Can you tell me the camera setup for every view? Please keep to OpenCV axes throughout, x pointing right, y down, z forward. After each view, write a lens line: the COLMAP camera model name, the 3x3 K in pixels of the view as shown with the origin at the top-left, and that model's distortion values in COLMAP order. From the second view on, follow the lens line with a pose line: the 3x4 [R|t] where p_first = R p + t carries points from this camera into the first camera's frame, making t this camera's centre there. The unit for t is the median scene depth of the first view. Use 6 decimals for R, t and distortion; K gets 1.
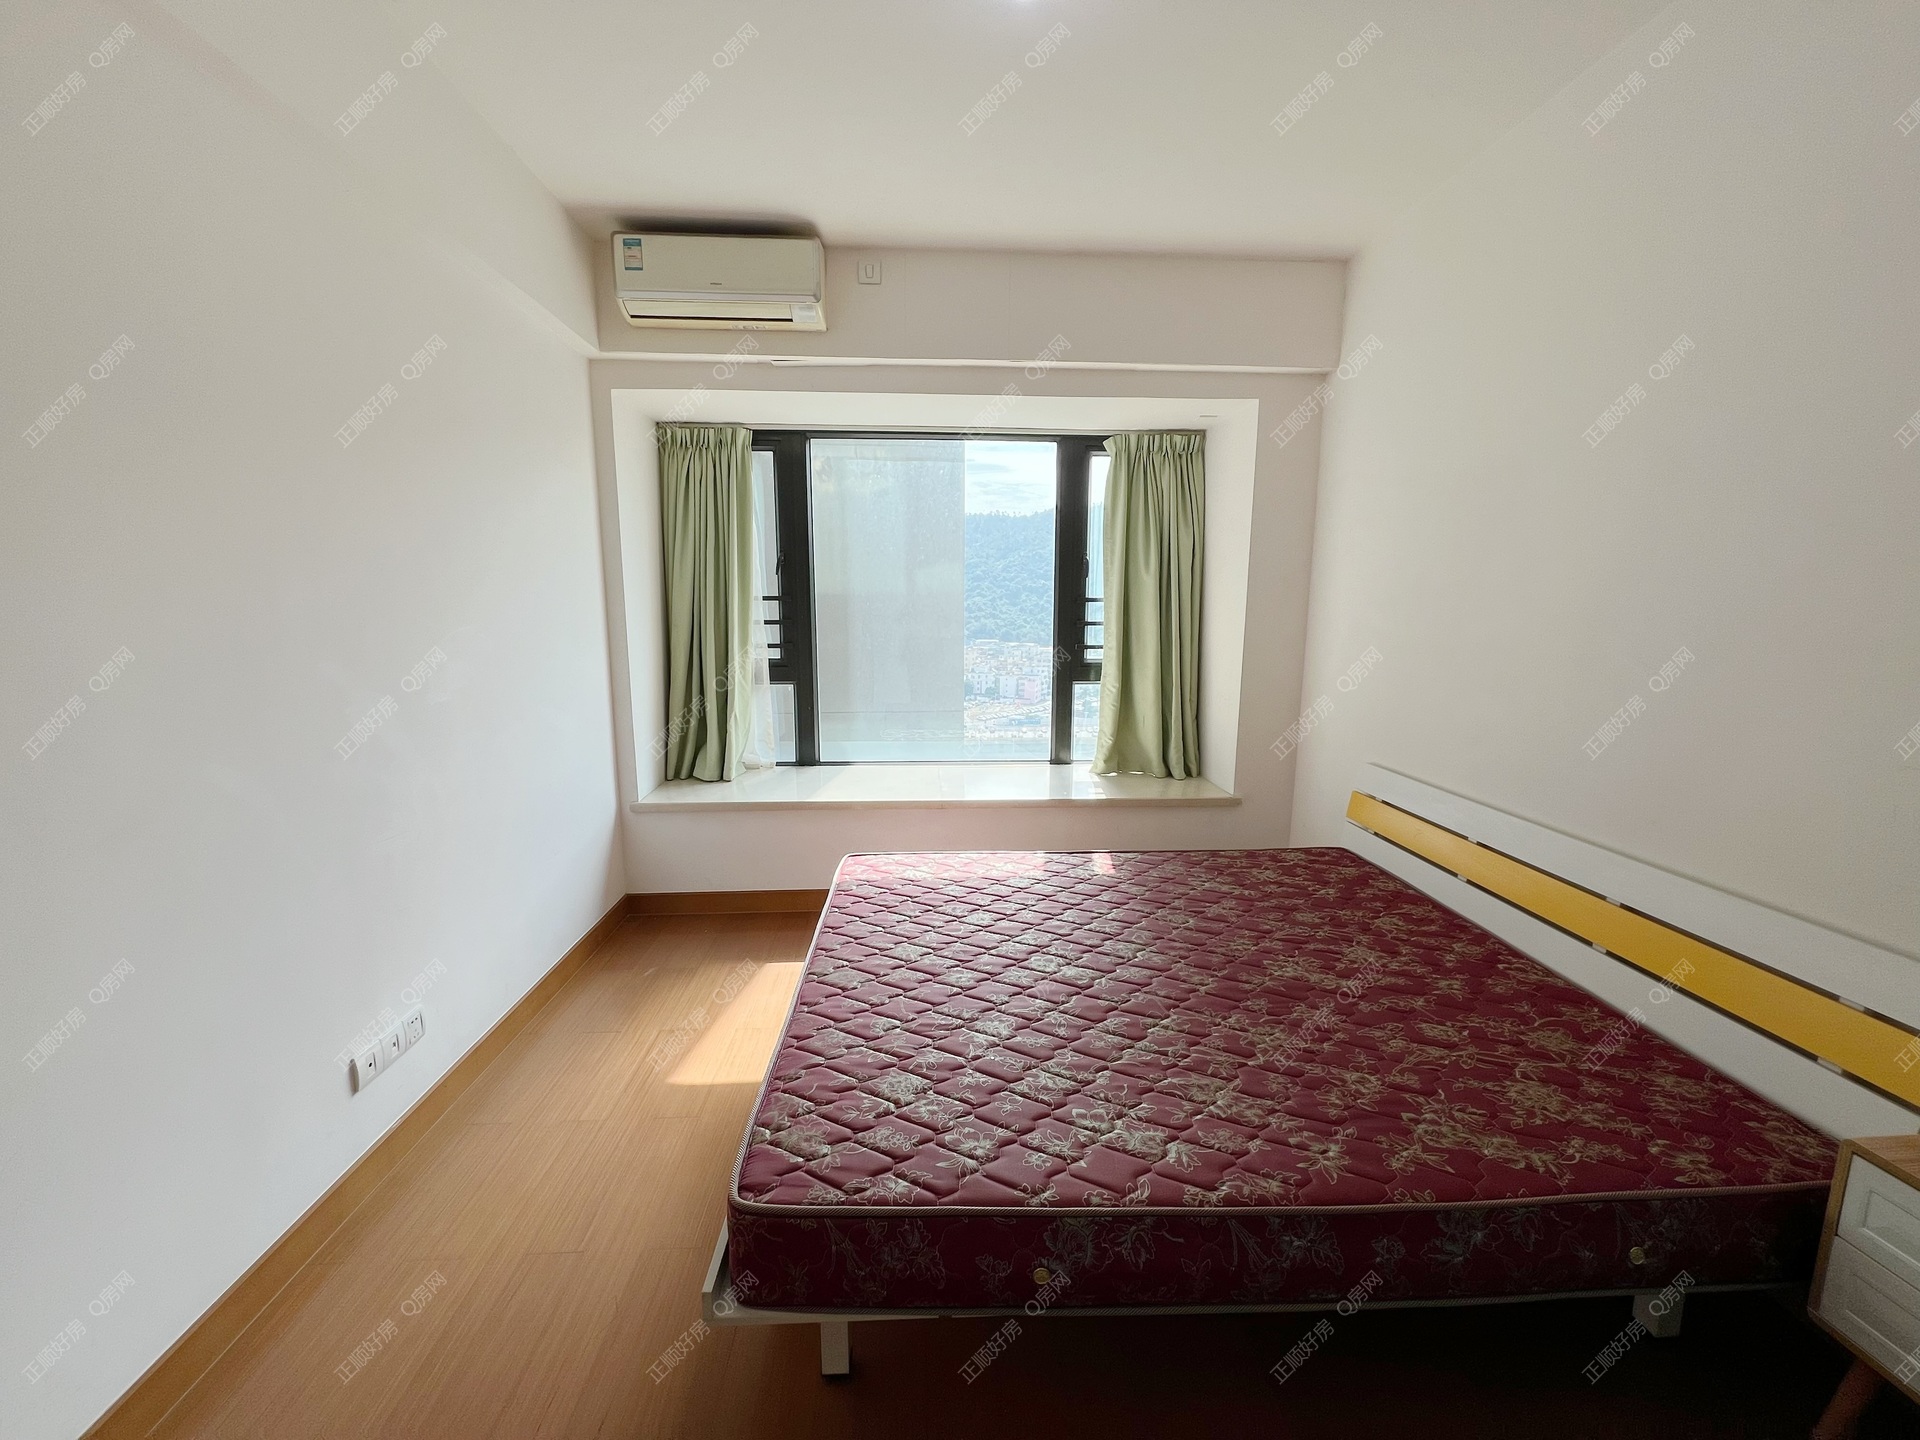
lens RADIAL K [[766.3, 0, 977.0], [0, 766.3, 722.0], [0, 0, 1]] dist [0.002850, -0.000193]
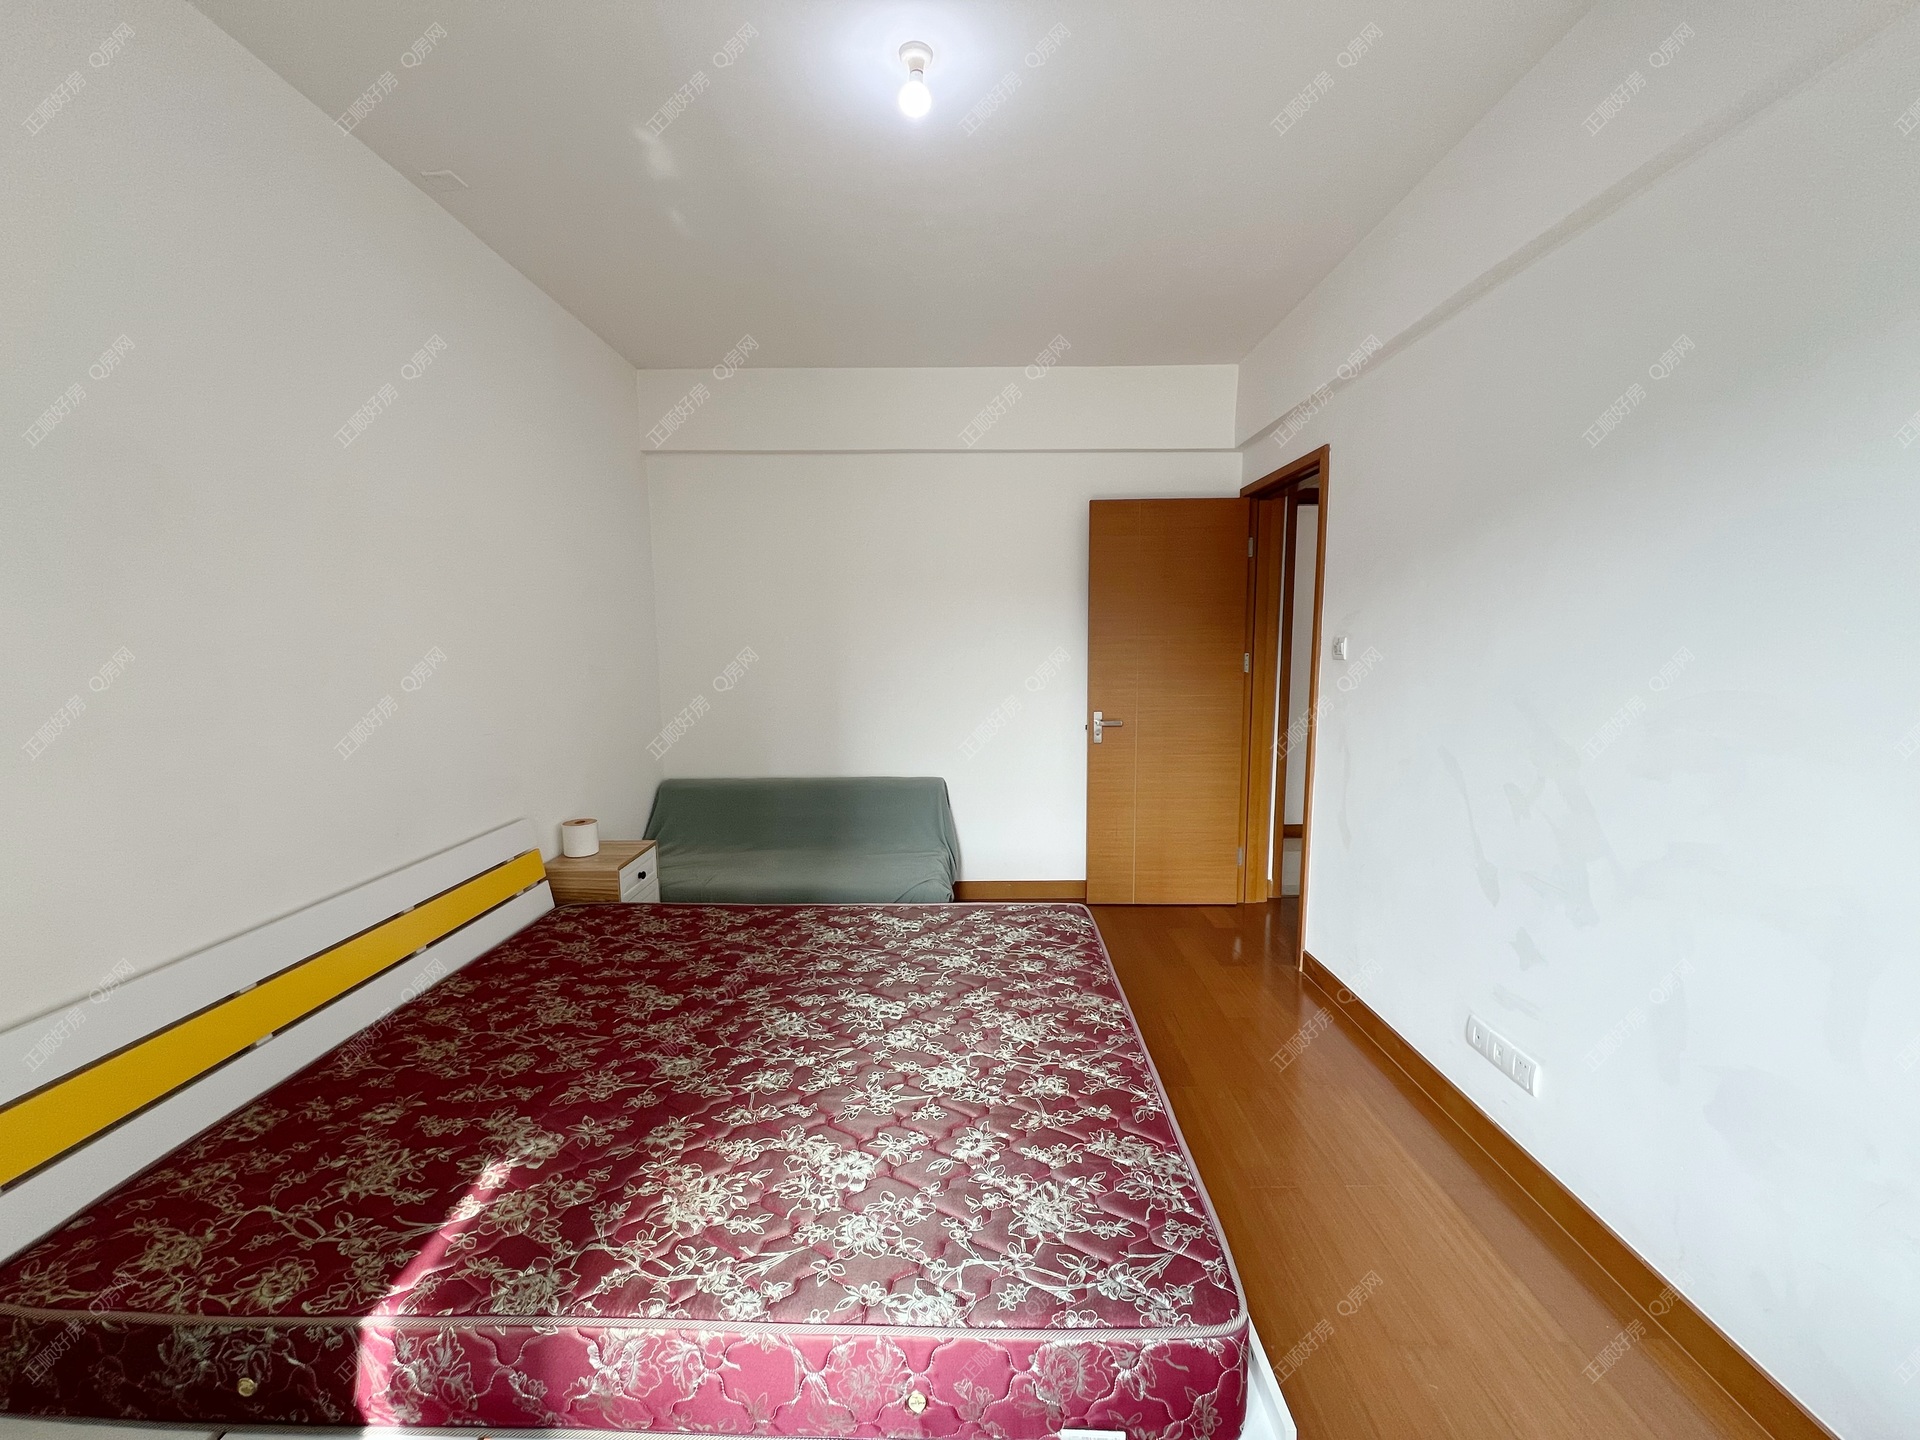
lens RADIAL K [[761.4, 0, 959.5], [0, 761.4, 723.4], [0, 0, 1]] dist [0.001892, -0.000984]
pose [[-0.997460, 0.022039, 0.067726, -0.060529], [0.038188, 0.968169, 0.247368, -0.259932], [-0.060118, 0.249326, -0.966552, 1.828391]]
